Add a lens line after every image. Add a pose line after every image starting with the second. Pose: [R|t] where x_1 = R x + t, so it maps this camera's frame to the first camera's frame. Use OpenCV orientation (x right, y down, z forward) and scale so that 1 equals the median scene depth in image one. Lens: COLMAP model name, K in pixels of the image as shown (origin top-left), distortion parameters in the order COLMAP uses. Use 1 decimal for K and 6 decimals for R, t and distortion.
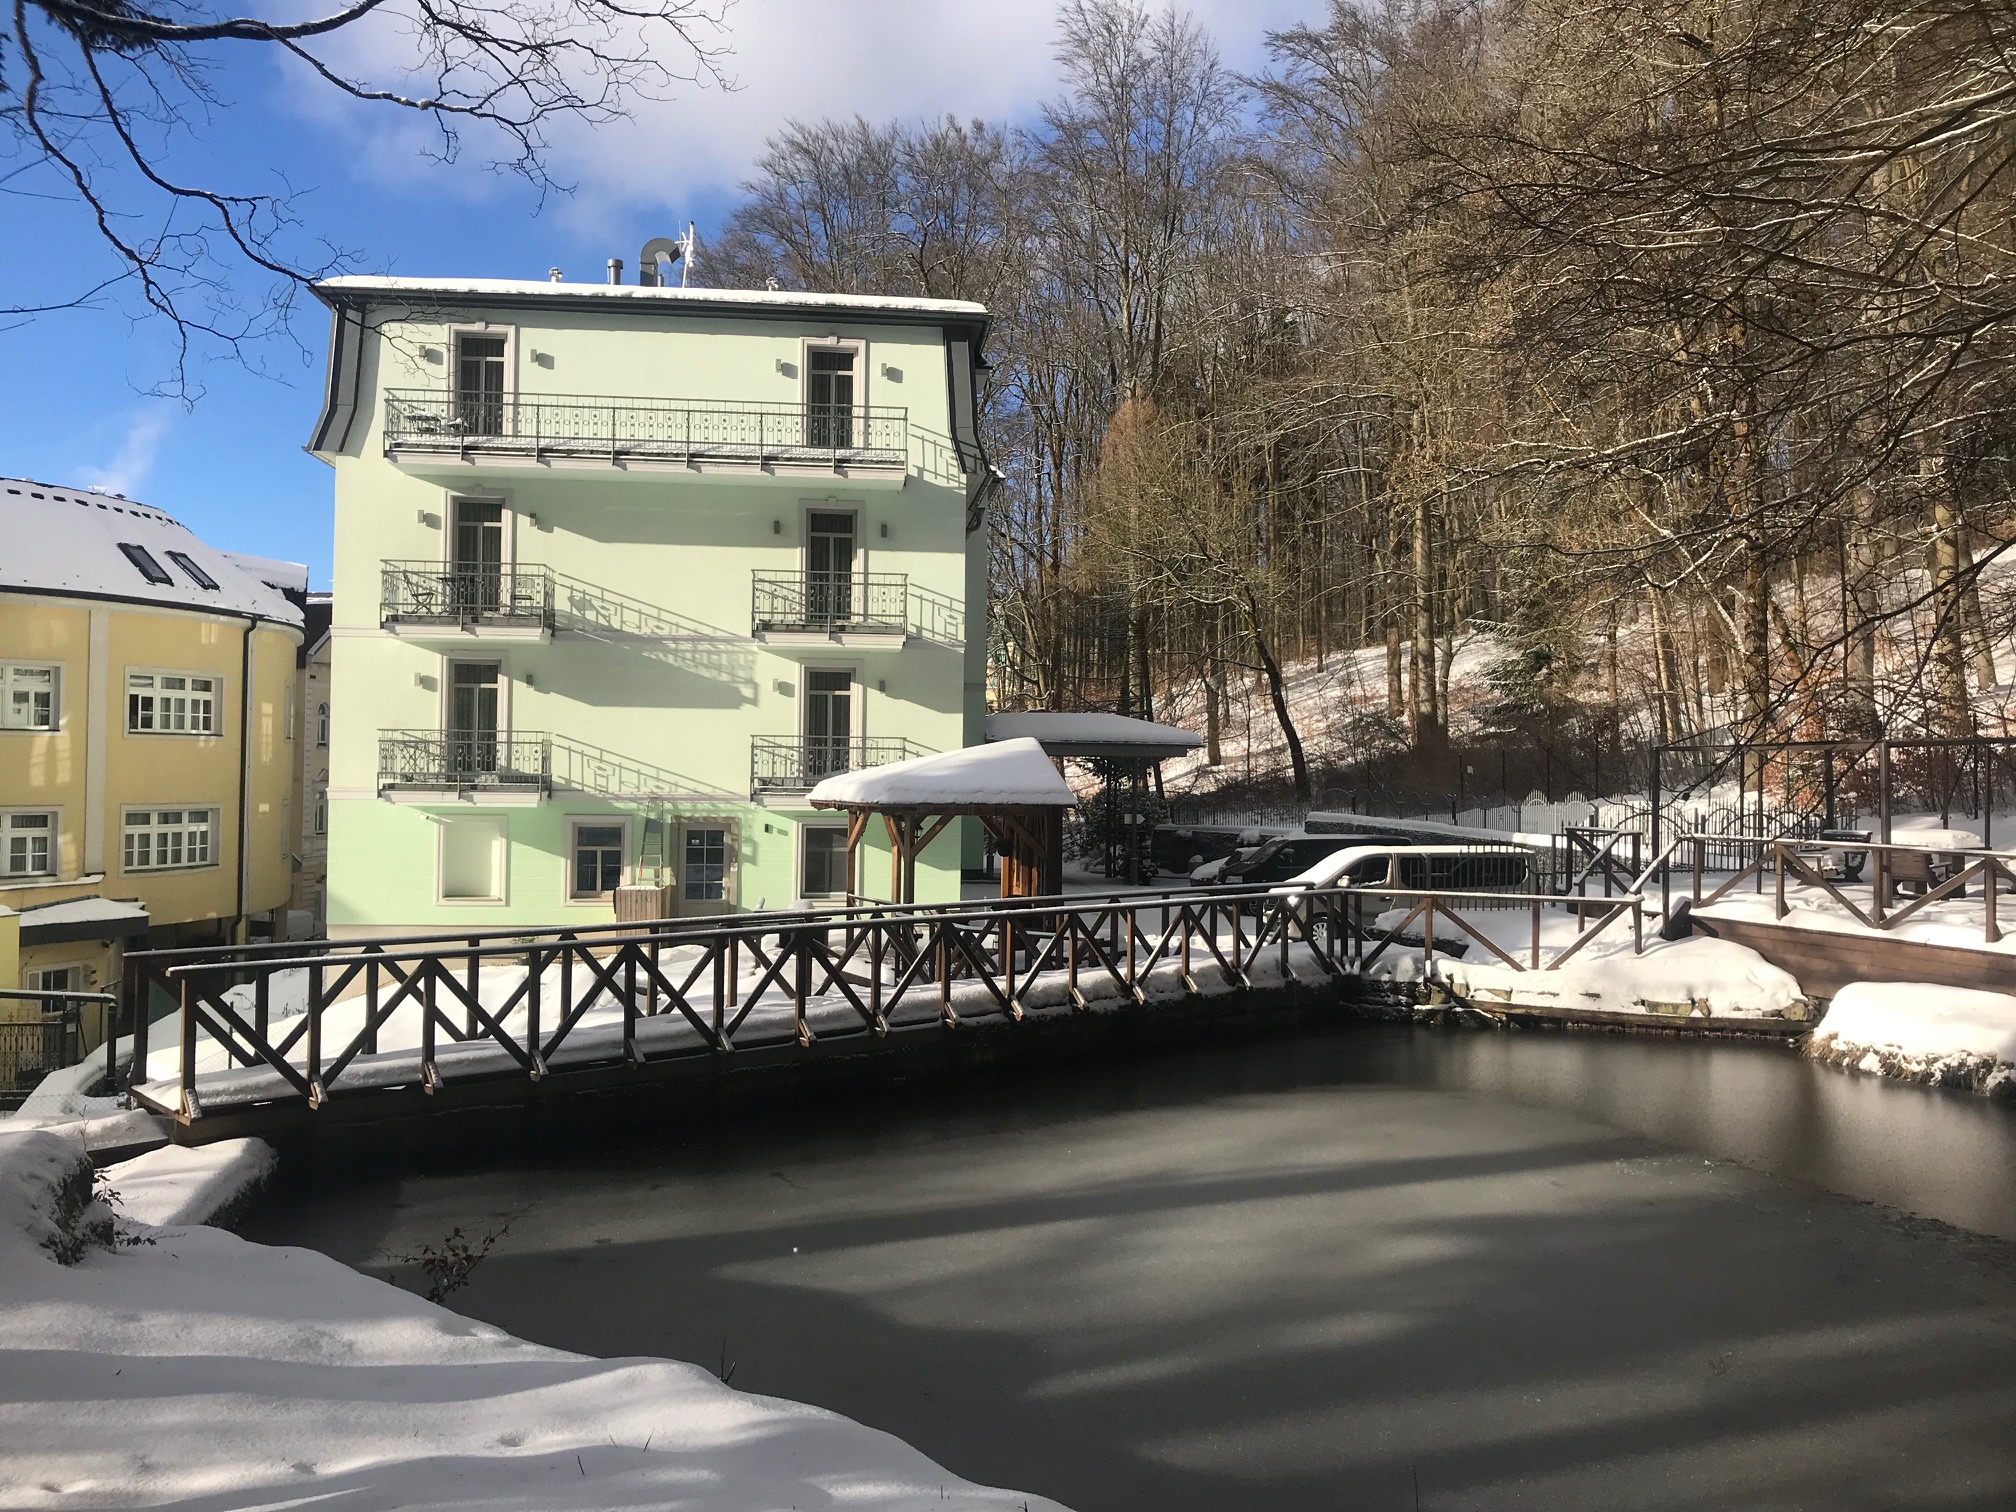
lens RADIAL K [[1668.5, 0, 1008.0], [0, 1668.5, 756.0], [0, 0, 1]] dist [0.011637, 0.000337]
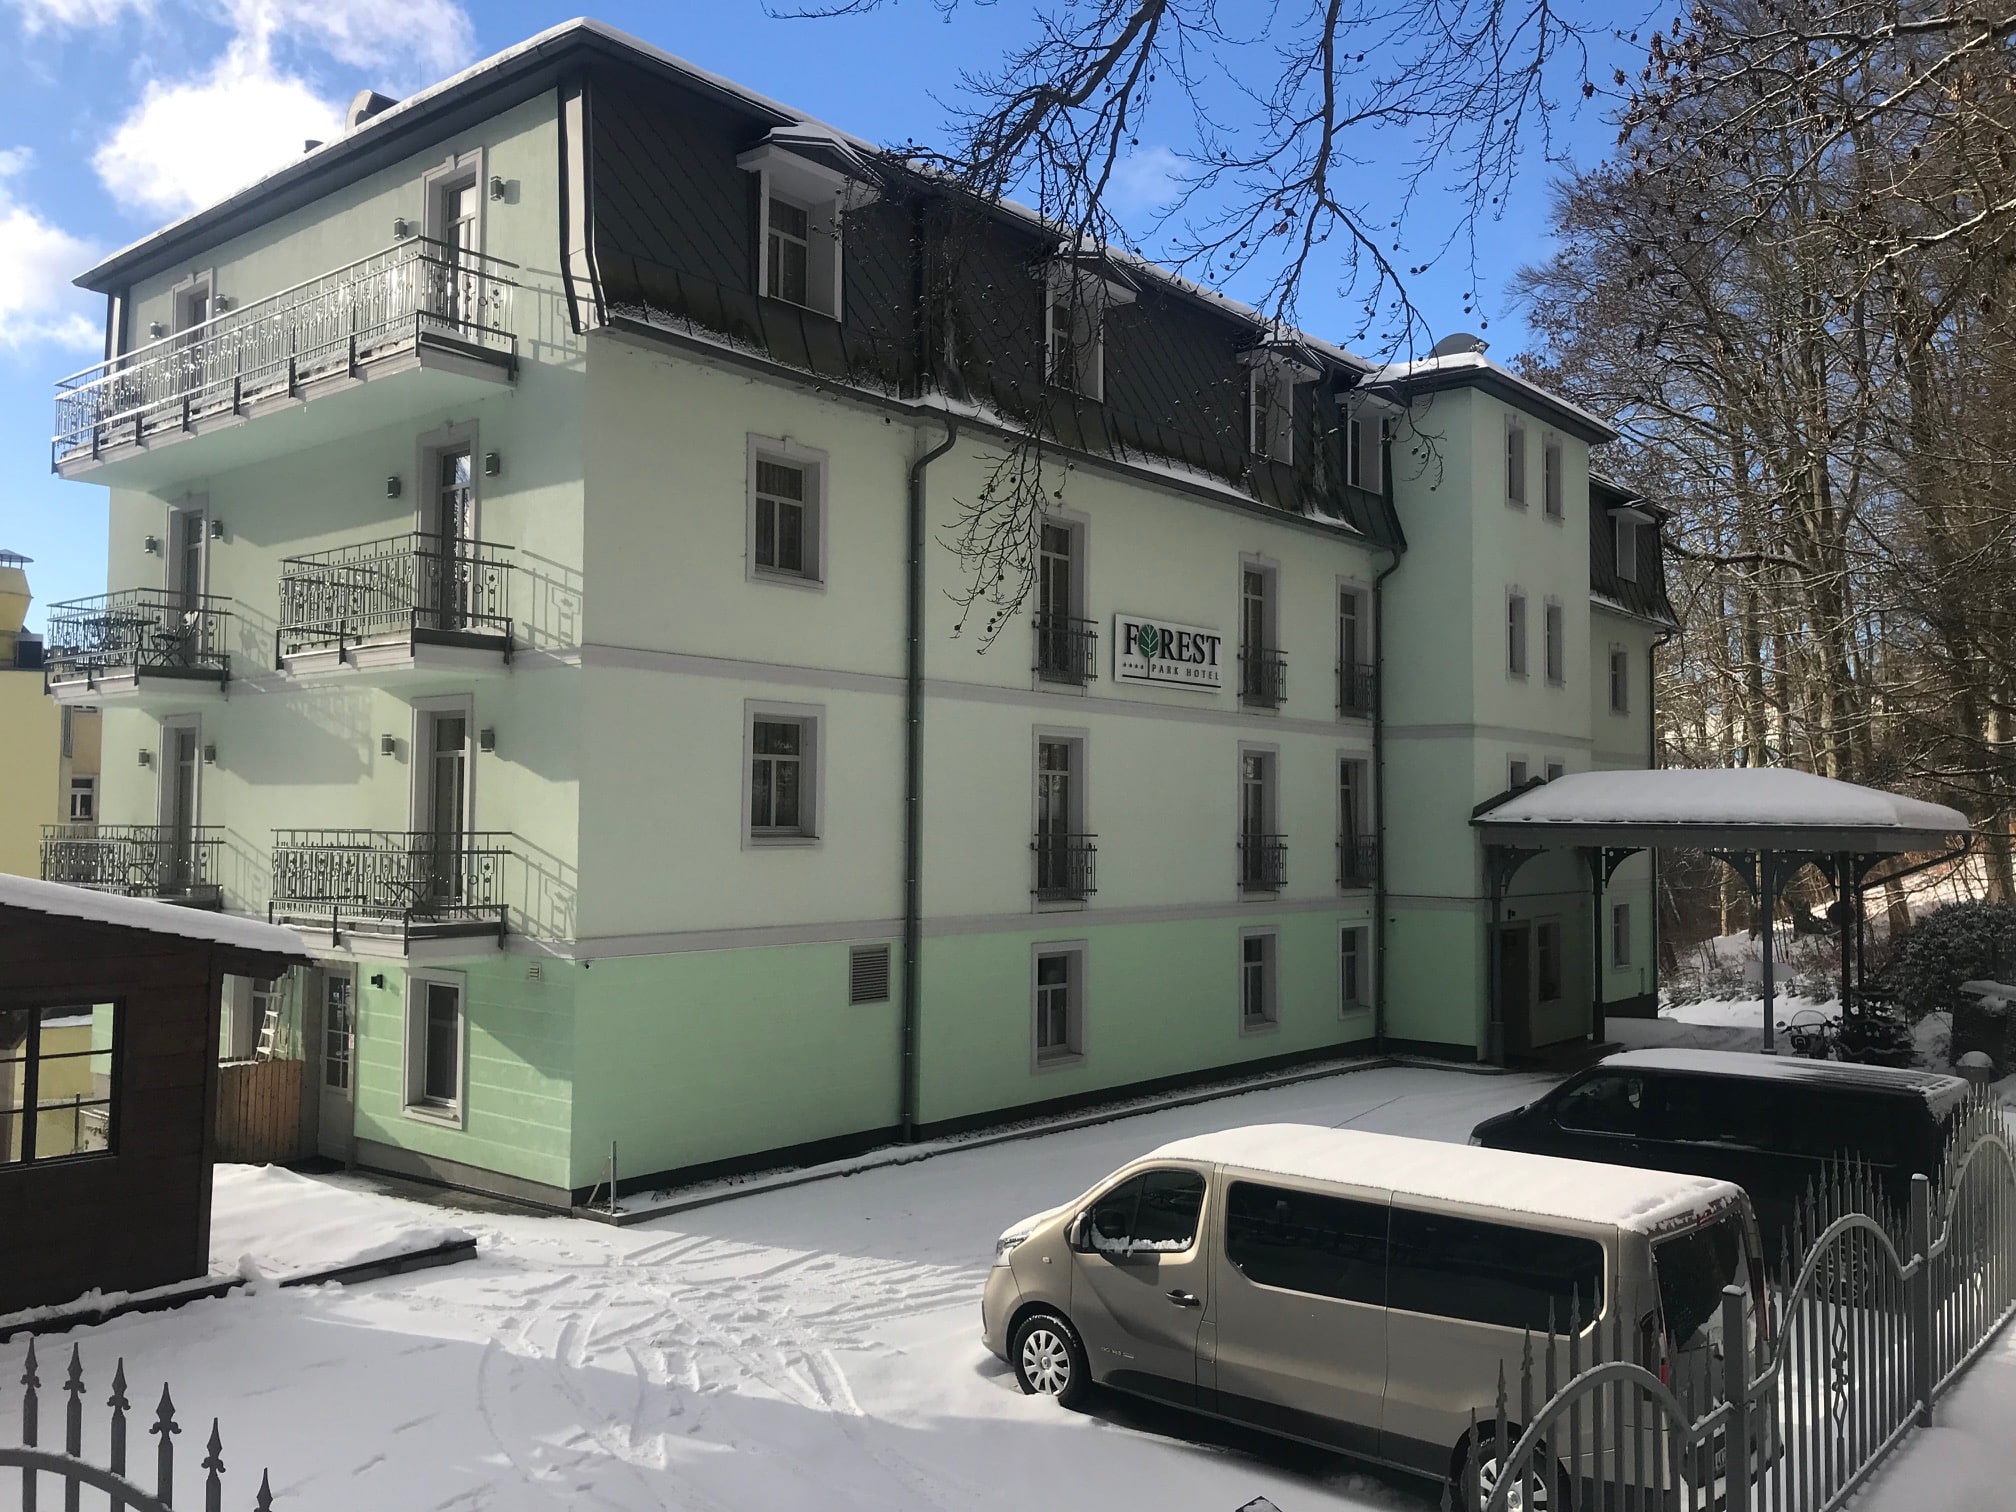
lens RADIAL K [[1668.5, 0, 1008.0], [0, 1668.5, 756.0], [0, 0, 1]] dist [0.011637, 0.000337]
pose [[0.691741, -0.038204, -0.721135, 0.453952], [0.005584, 0.998853, -0.047561, -0.007527], [0.722124, 0.028873, 0.691161, 0.735967]]
